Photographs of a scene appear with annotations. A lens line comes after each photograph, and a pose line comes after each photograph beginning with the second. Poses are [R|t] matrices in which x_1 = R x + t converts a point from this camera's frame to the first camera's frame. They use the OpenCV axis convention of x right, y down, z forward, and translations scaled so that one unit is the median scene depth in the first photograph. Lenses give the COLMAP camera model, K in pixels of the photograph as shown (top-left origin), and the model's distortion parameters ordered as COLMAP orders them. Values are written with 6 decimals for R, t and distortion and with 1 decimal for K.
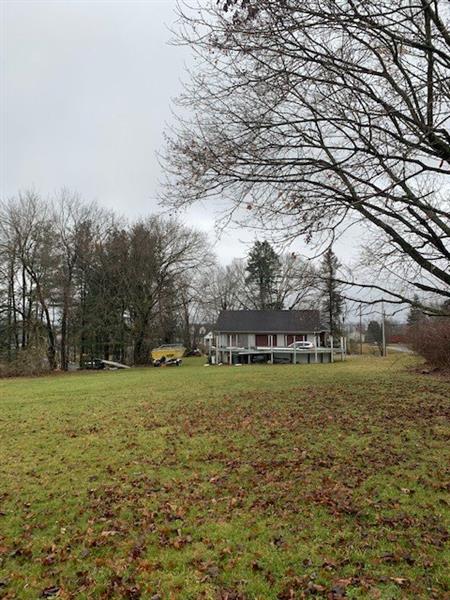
lens RADIAL K [[456.3, 0, 225.0], [0, 456.3, 300.0], [0, 0, 1]] dist [0.096135, -0.112878]
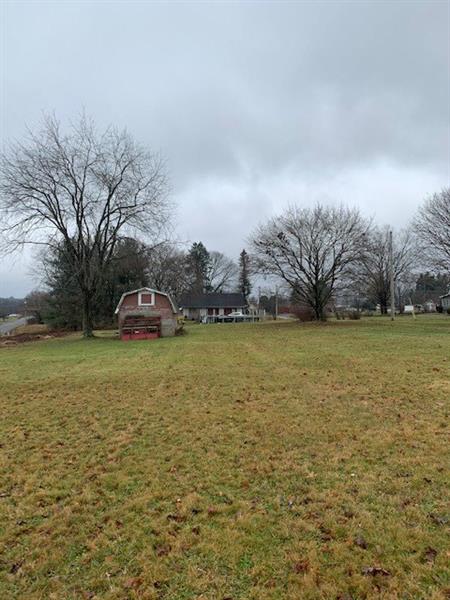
lens RADIAL K [[456.3, 0, 225.0], [0, 456.3, 300.0], [0, 0, 1]] dist [0.096135, -0.112878]
pose [[0.969952, -0.000723, 0.243297, -0.194694], [-0.014207, 0.998121, 0.059605, -0.037976], [-0.242883, -0.061271, 0.968119, -0.437841]]
